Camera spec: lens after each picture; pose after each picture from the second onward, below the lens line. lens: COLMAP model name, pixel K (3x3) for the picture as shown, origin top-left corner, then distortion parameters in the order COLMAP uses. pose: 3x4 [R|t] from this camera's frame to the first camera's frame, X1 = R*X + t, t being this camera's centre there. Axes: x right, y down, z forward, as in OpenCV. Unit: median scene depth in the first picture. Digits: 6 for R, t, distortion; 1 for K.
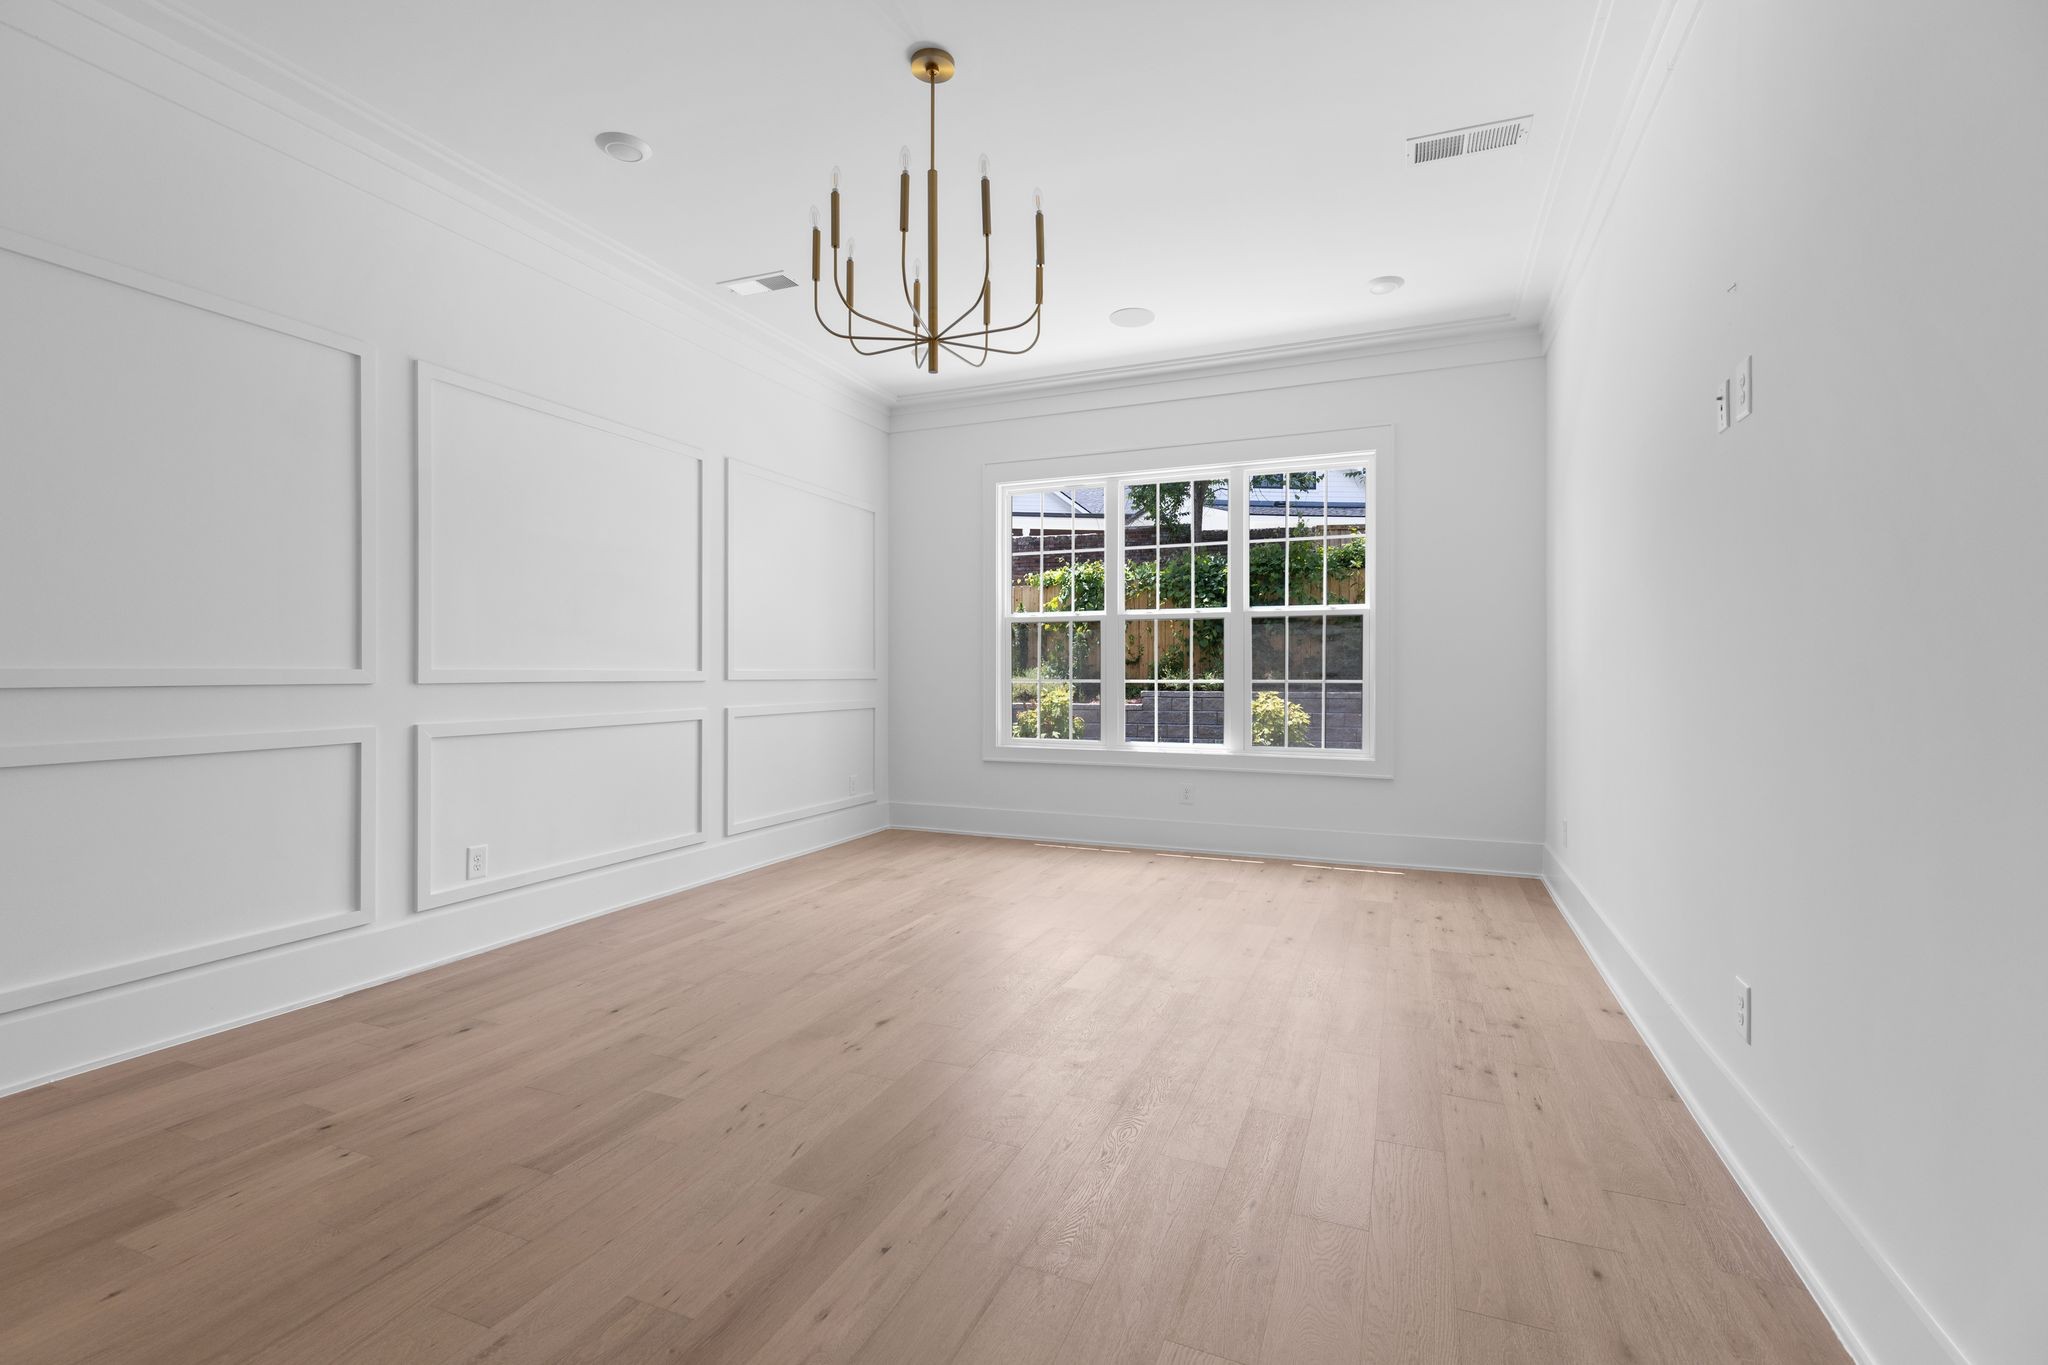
lens RADIAL K [[891.2, 0, 1022.3], [0, 891.2, 678.4], [0, 0, 1]] dist [0.010721, -0.000764]
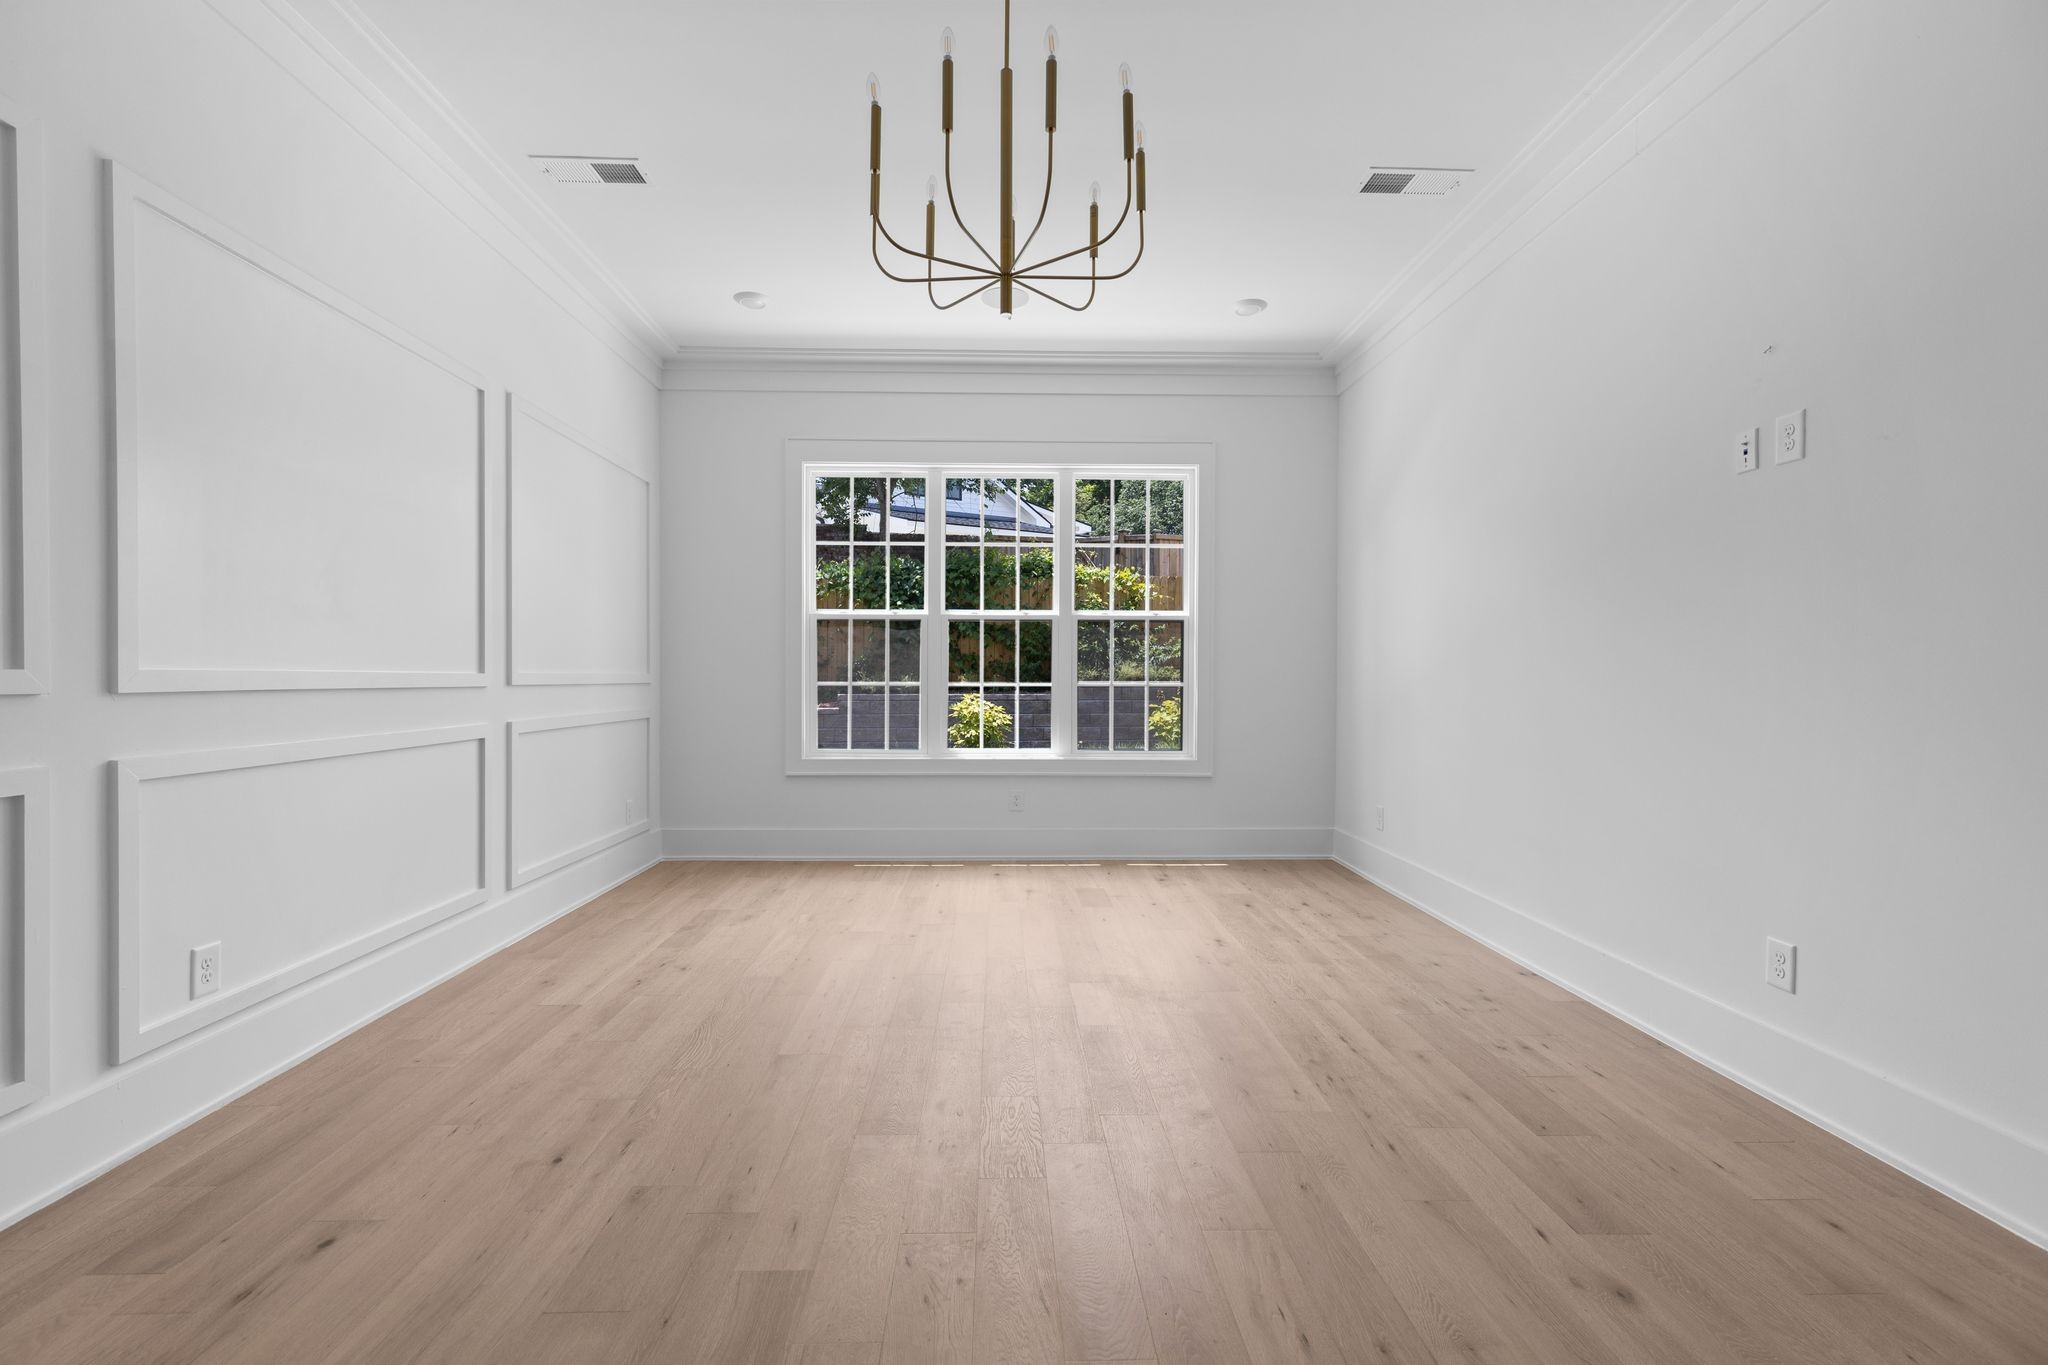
lens RADIAL K [[891.2, 0, 1018.9], [0, 891.2, 689.5], [0, 0, 1]] dist [0.010721, -0.000764]
pose [[0.918496, -0.004262, 0.395408, -0.235188], [0.000411, 0.999952, 0.009824, -0.001780], [-0.395431, -0.008861, 0.918453, 0.127511]]
